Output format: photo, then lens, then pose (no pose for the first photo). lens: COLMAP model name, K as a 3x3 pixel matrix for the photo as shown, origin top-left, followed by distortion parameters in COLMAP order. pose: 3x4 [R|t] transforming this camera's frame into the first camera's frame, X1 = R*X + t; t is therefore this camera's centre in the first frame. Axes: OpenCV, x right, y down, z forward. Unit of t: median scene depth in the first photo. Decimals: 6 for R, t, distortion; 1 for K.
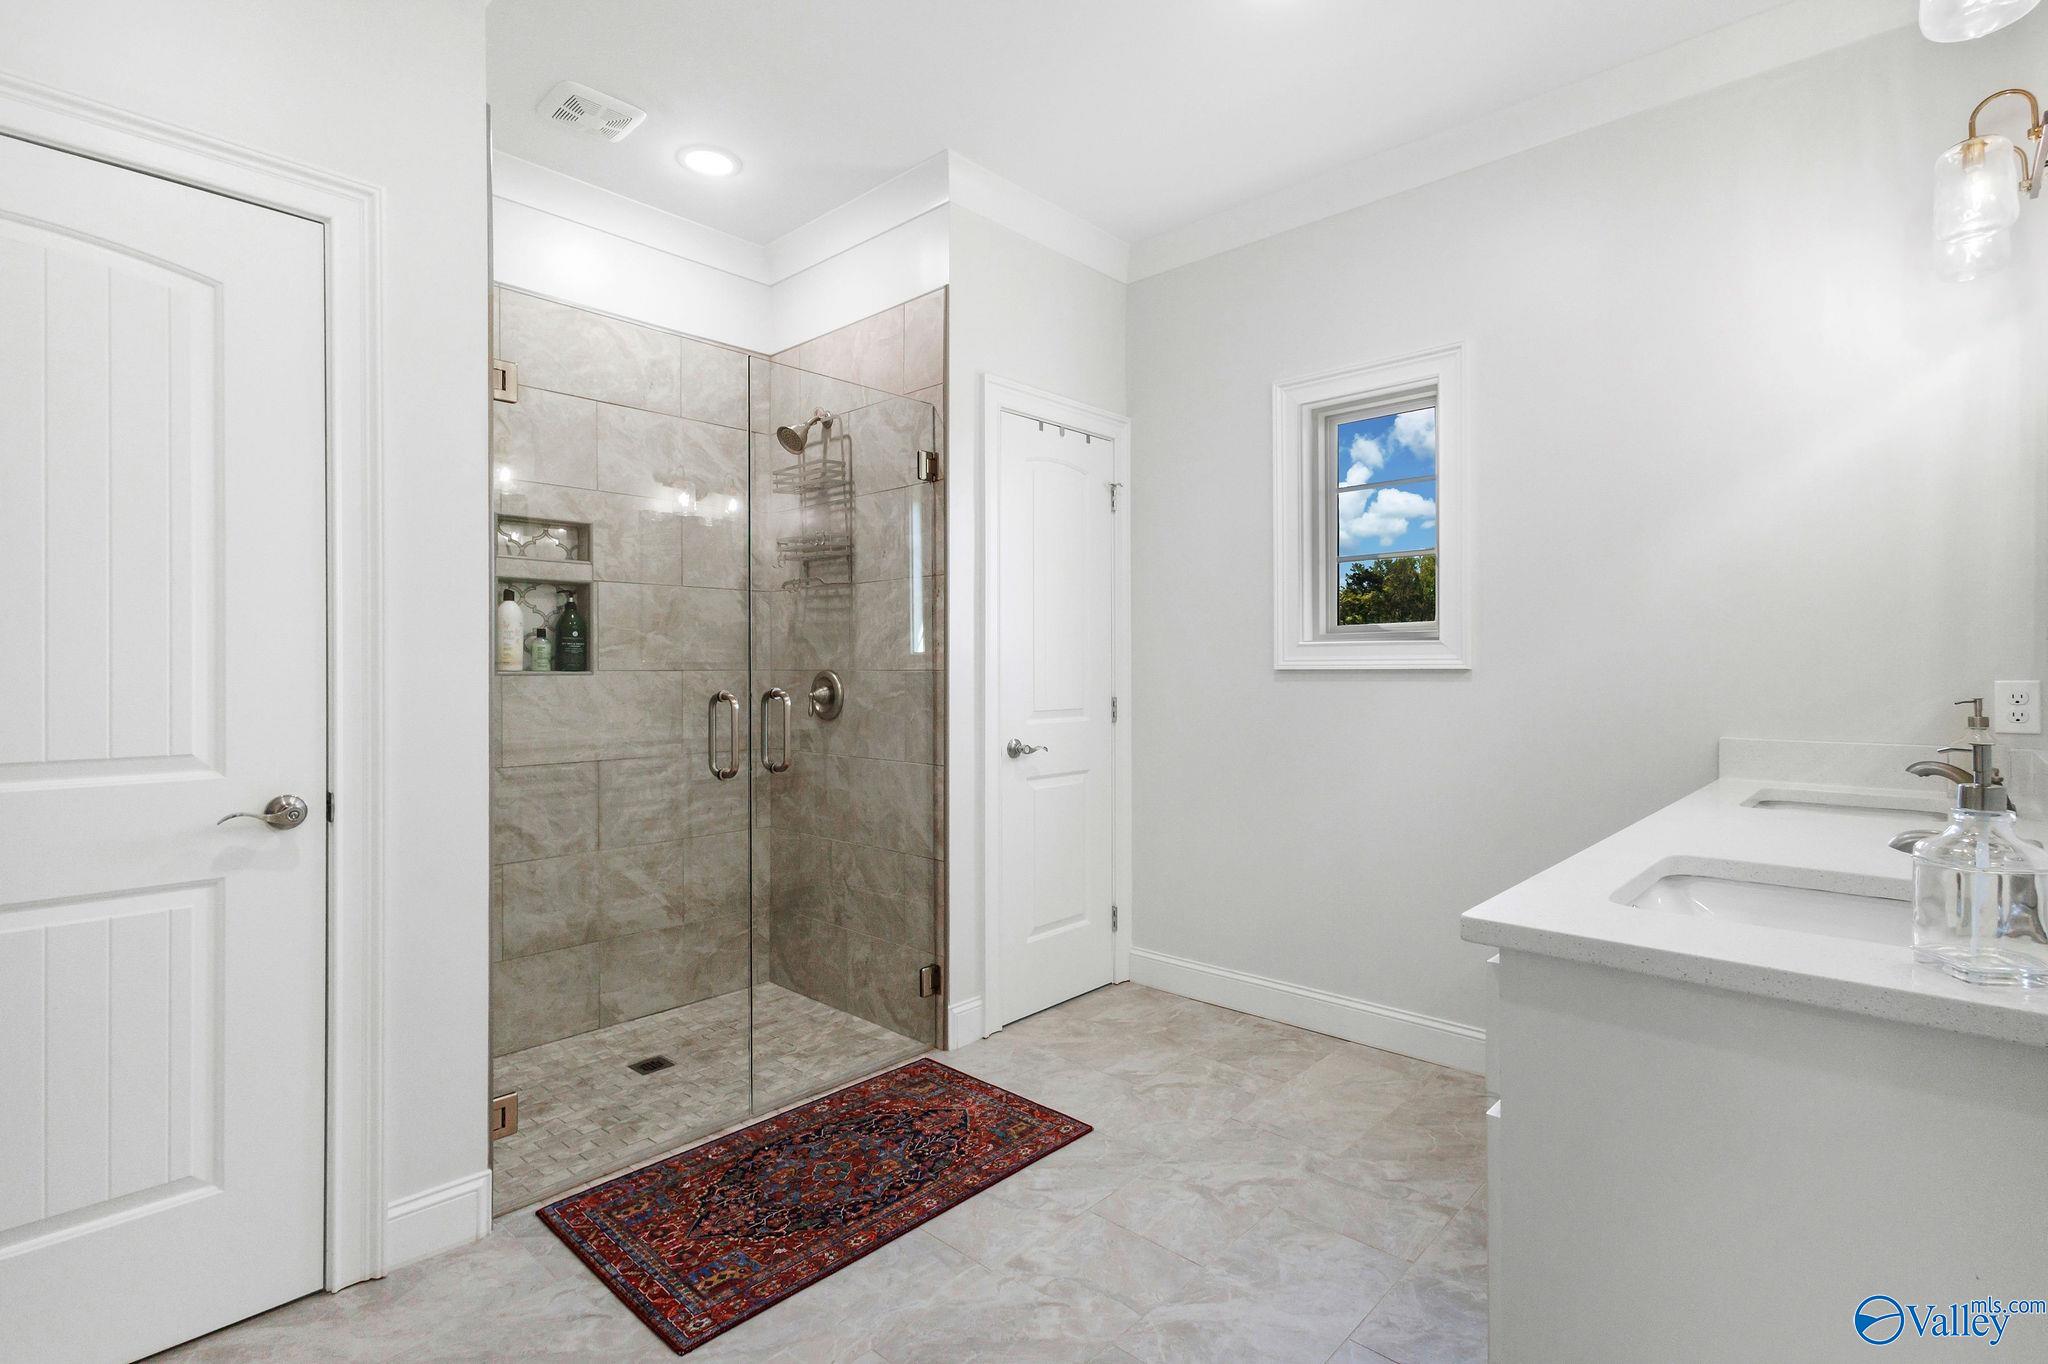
lens RADIAL K [[968.3, 0, 1024.0], [0, 968.3, 682.0], [0, 0, 1]] dist [0.012666, -0.000940]
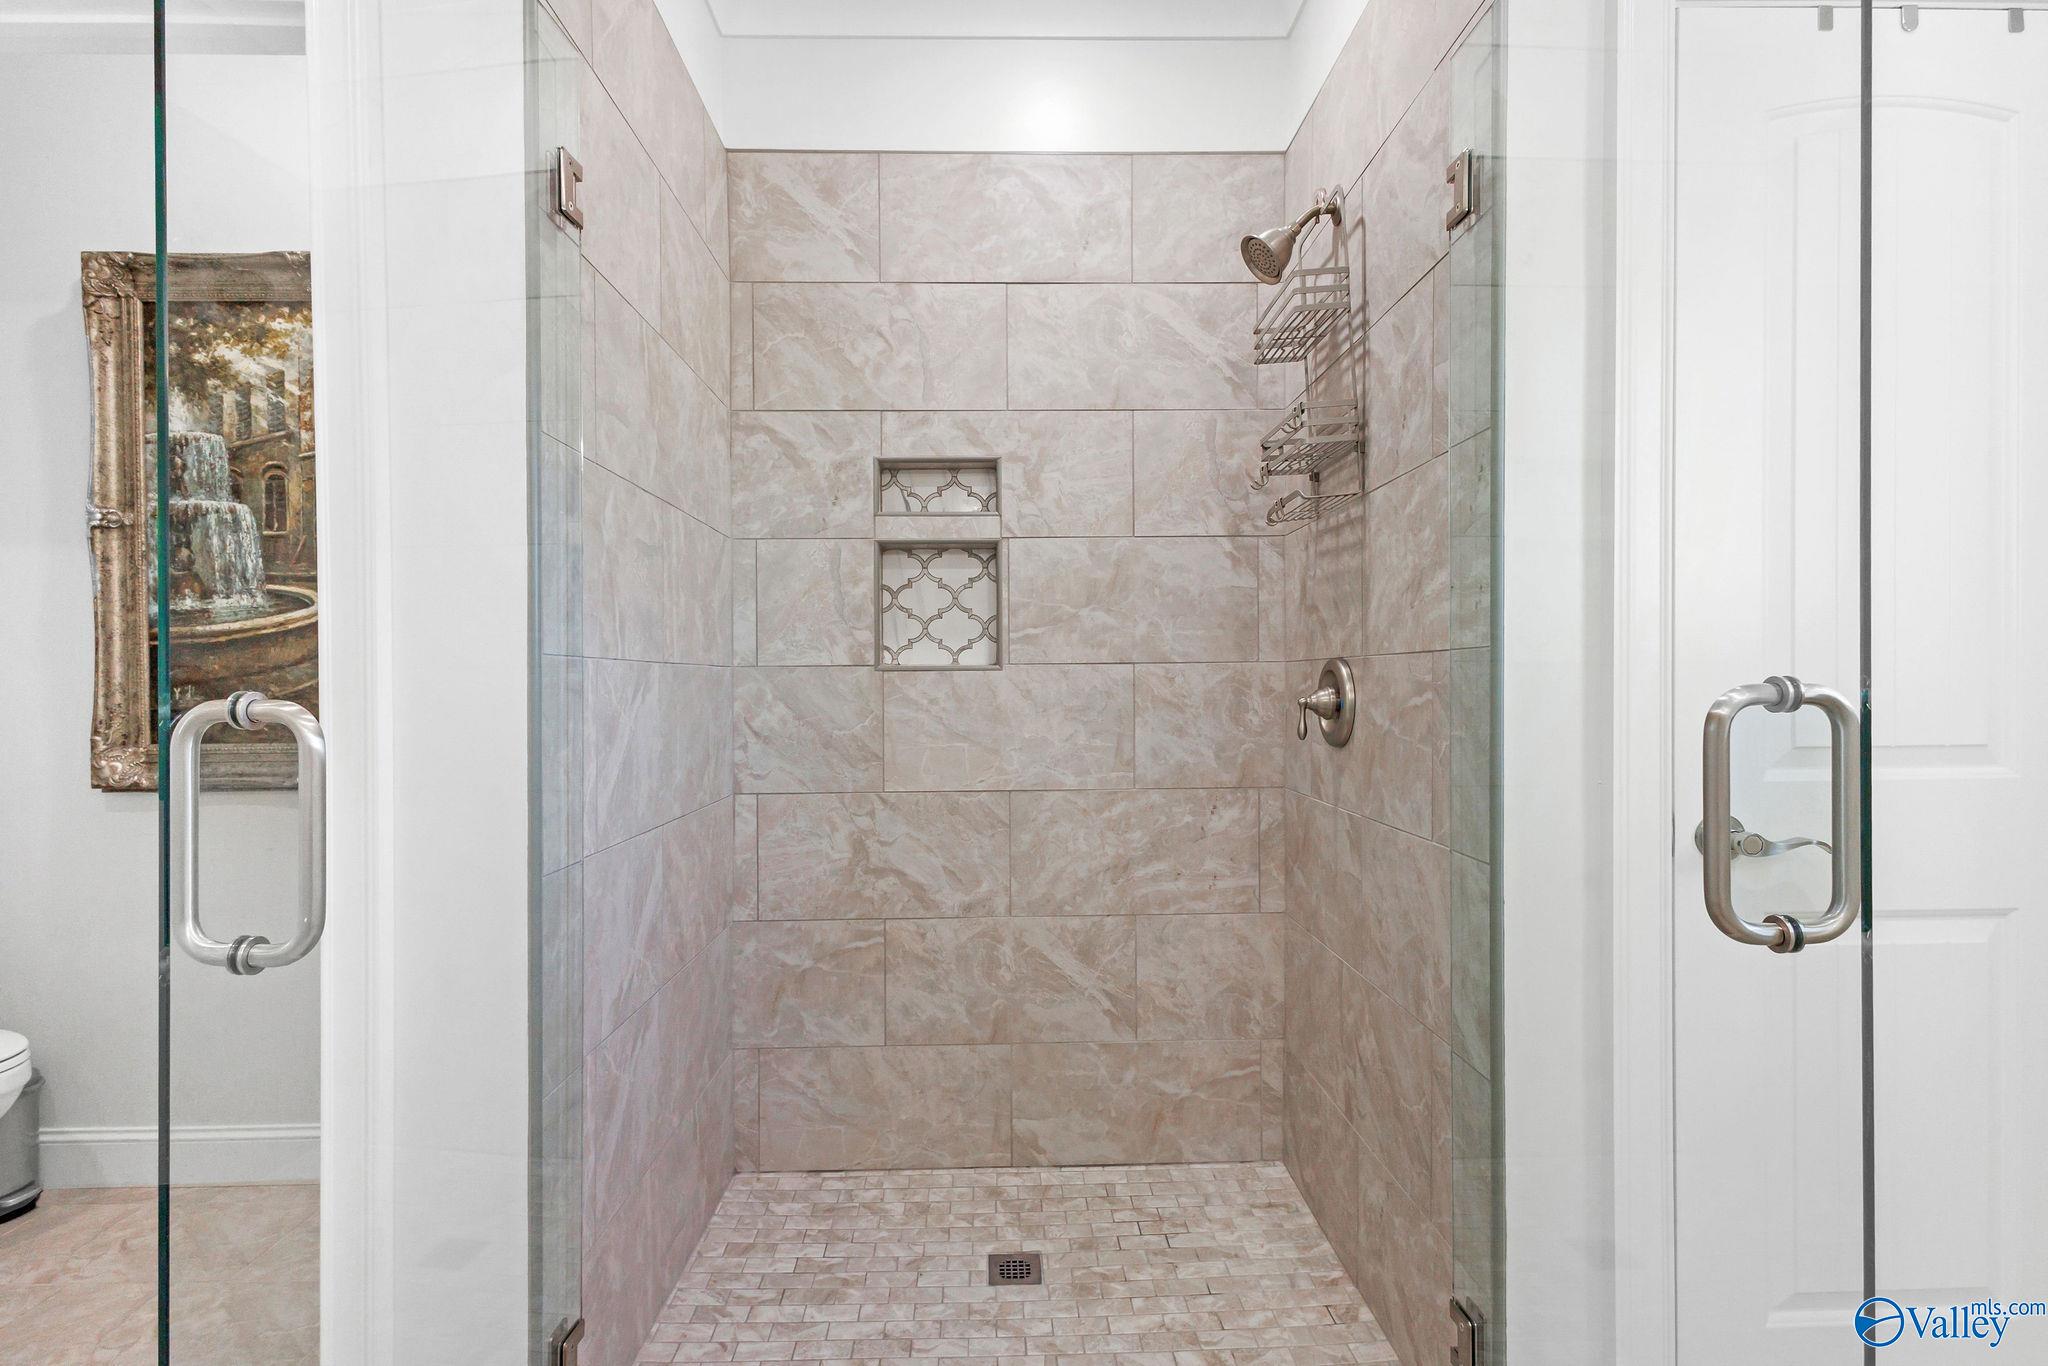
lens RADIAL K [[984.5, 0, 1014.4], [0, 984.5, 693.6], [0, 0, 1]] dist [0.013985, -0.000320]
pose [[0.698957, 0.004360, -0.715151, 0.078309], [-0.002716, 0.999990, 0.003443, 0.007317], [0.715159, -0.000464, 0.698962, 0.483479]]
